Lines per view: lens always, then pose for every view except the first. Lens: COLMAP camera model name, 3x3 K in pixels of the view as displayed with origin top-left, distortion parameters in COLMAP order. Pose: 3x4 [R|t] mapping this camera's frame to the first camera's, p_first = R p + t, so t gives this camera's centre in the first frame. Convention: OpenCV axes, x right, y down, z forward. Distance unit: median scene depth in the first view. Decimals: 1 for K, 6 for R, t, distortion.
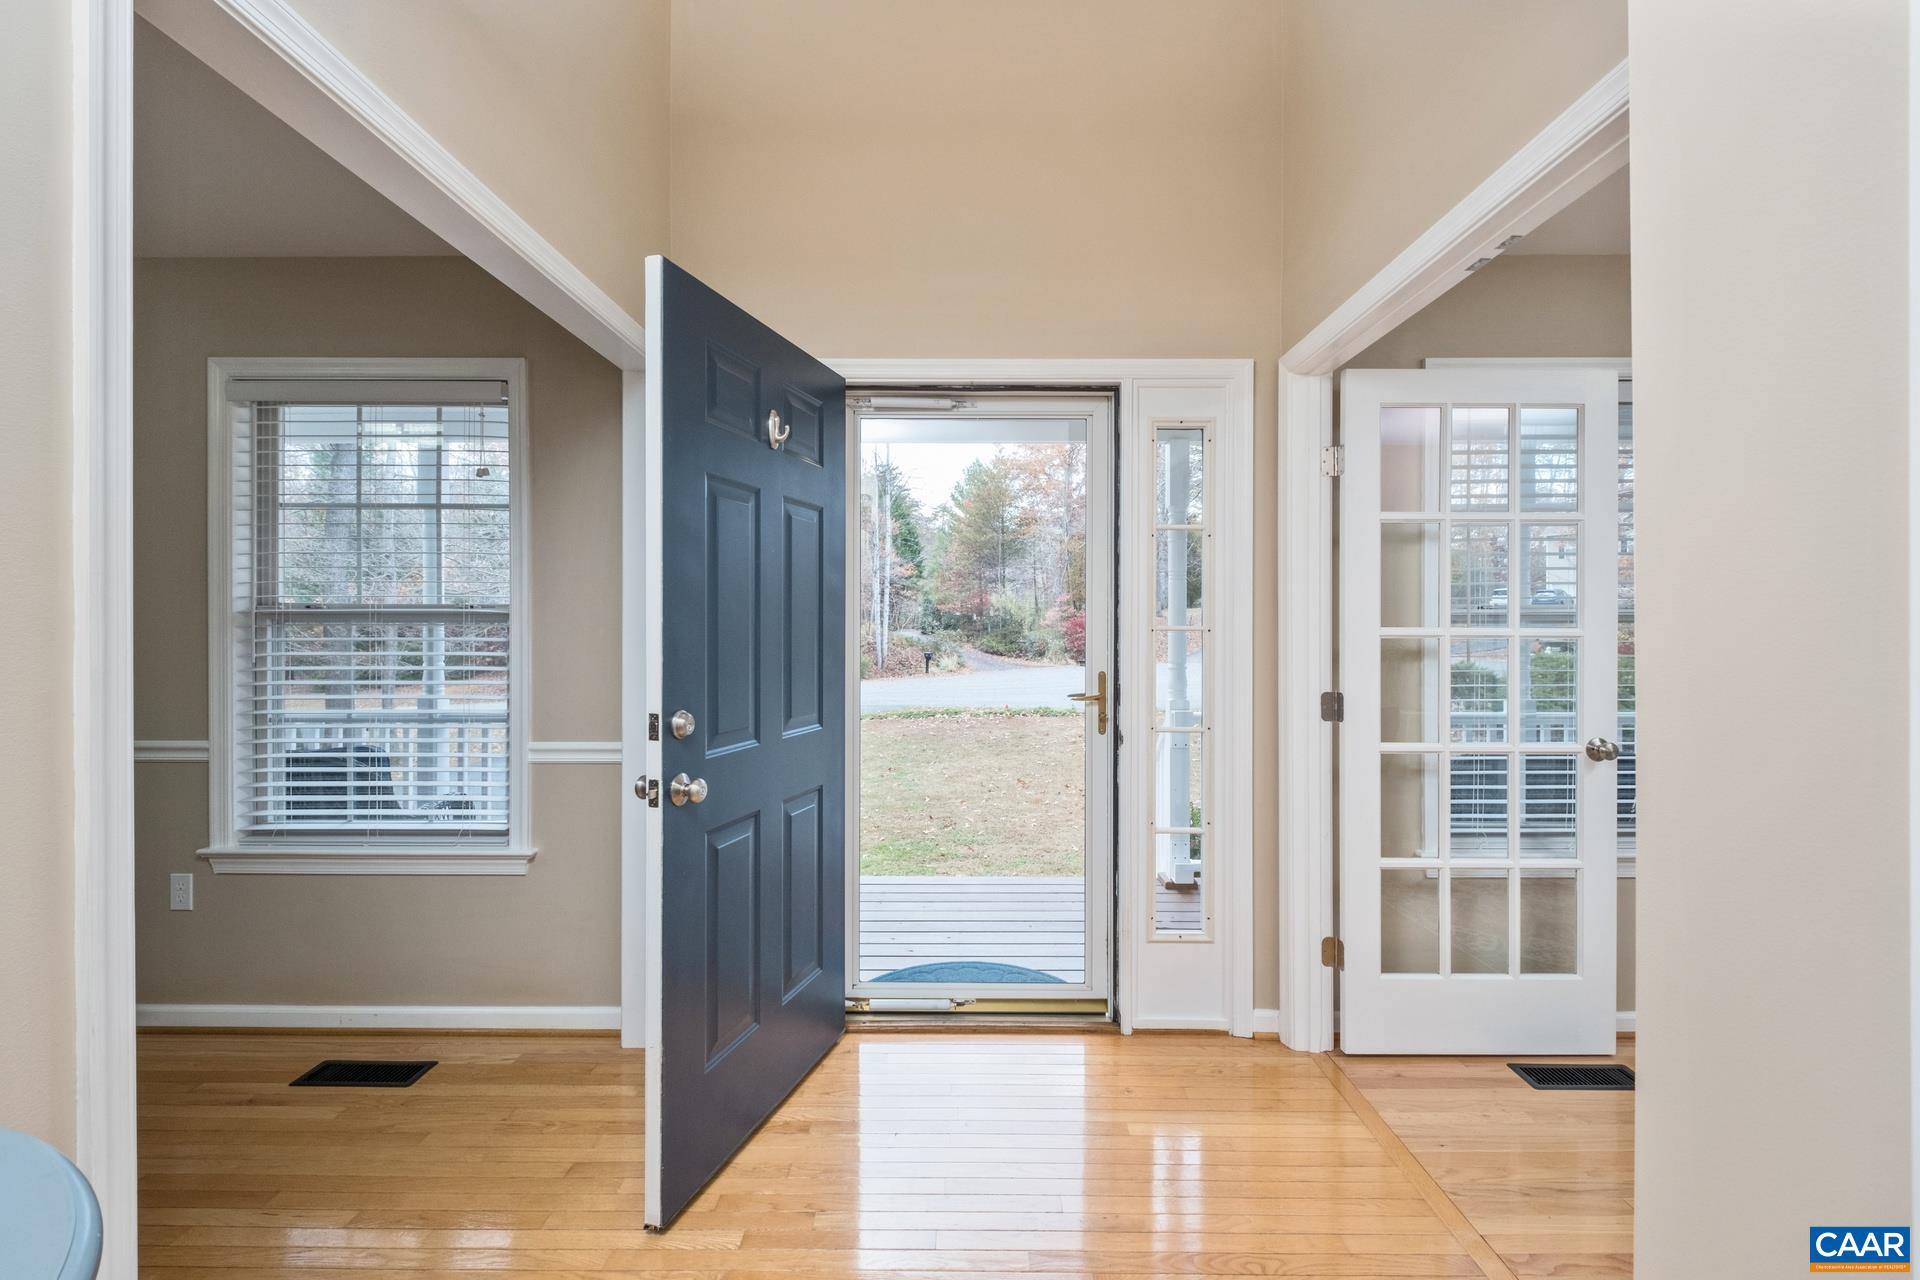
lens RADIAL K [[854.8, 0, 960.0], [0, 854.8, 640.0], [0, 0, 1]] dist [0.000119, -0.000030]
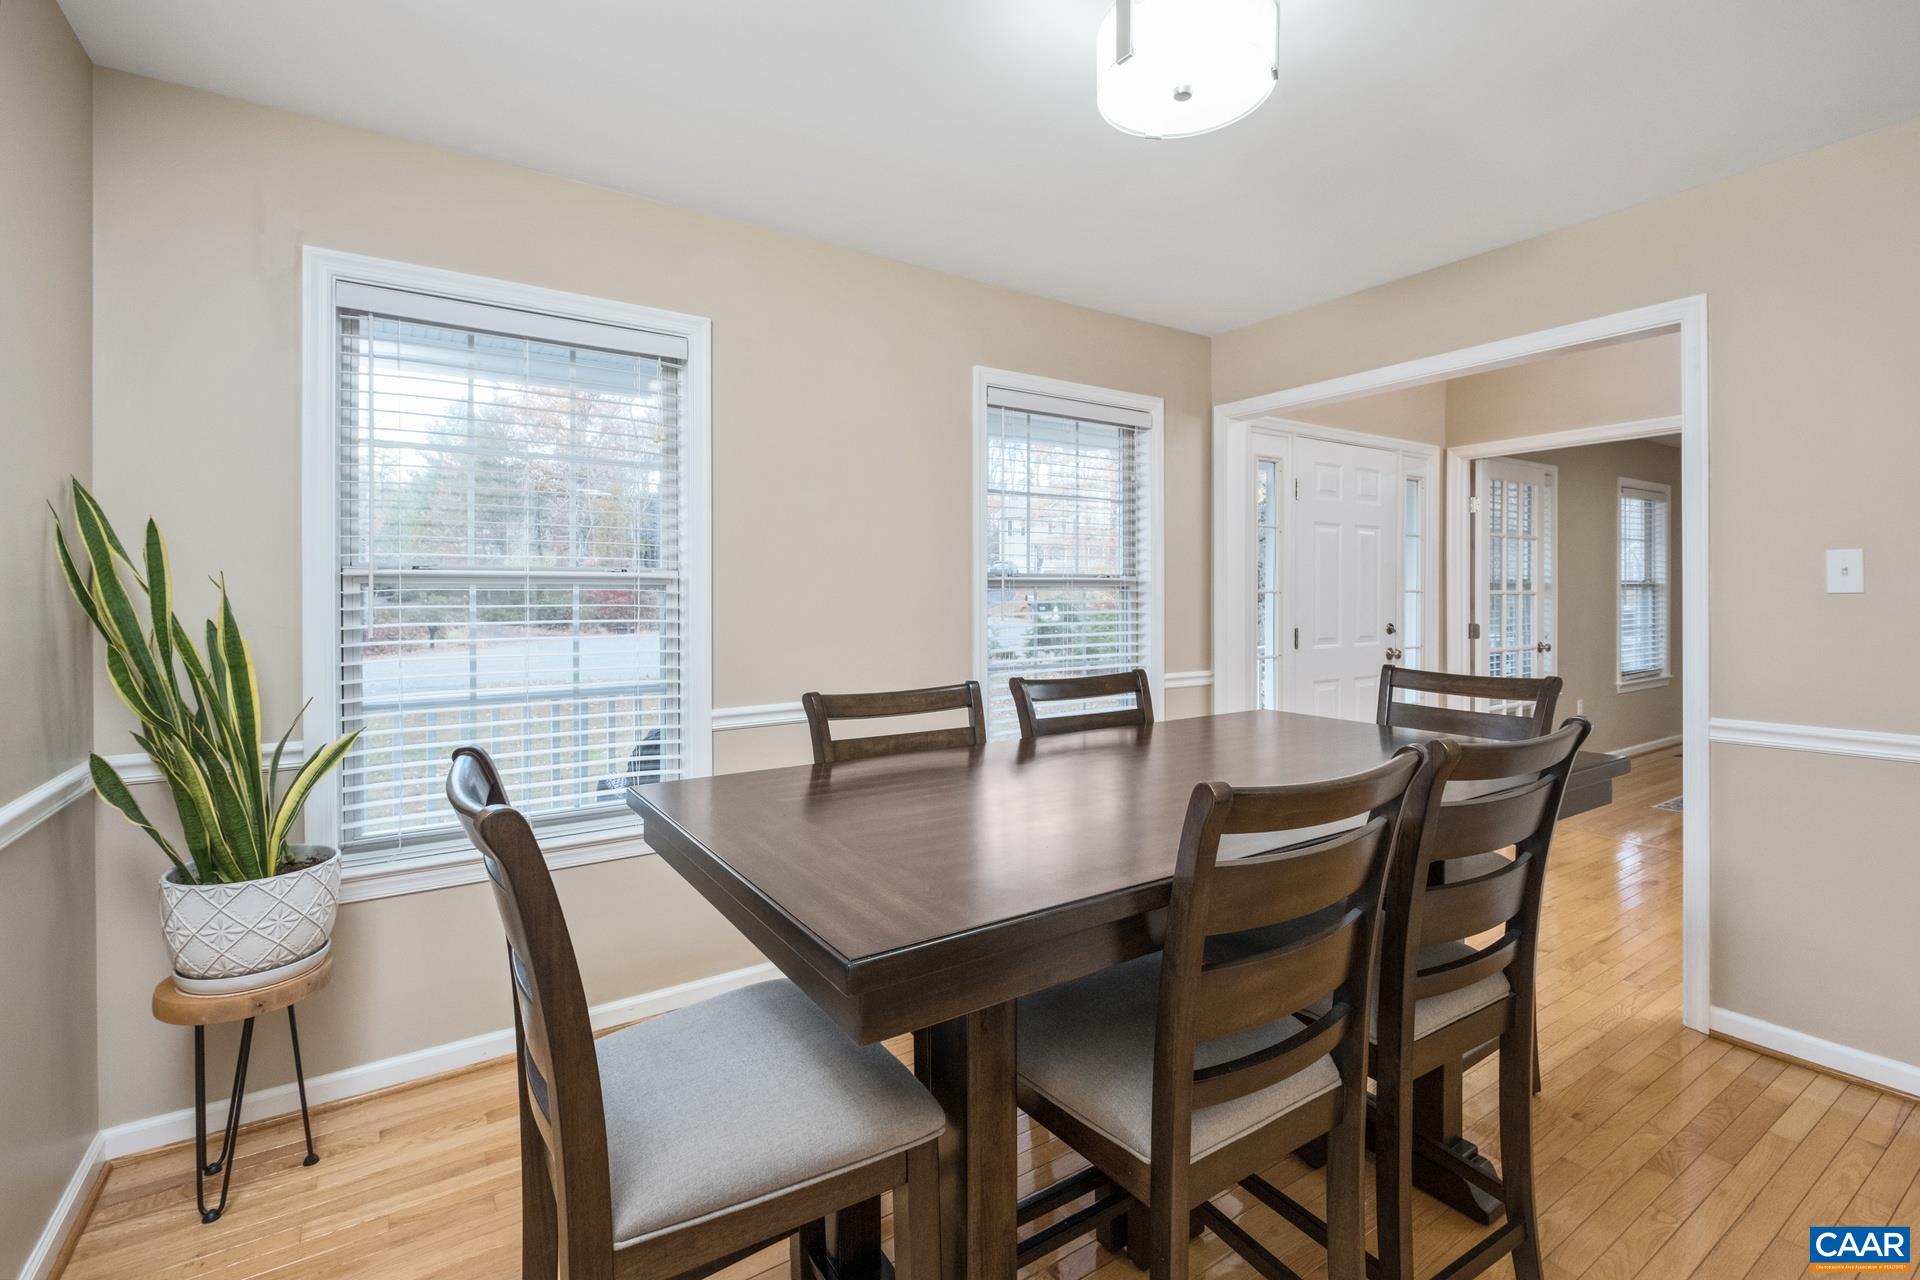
lens RADIAL K [[854.8, 0, 960.0], [0, 854.8, 640.0], [0, 0, 1]] dist [0.000119, -0.000030]
pose [[0.826952, -0.034888, 0.561190, -0.792051], [0.011330, 0.998904, 0.045405, -0.002029], [-0.562159, -0.031189, 0.826441, 0.017215]]
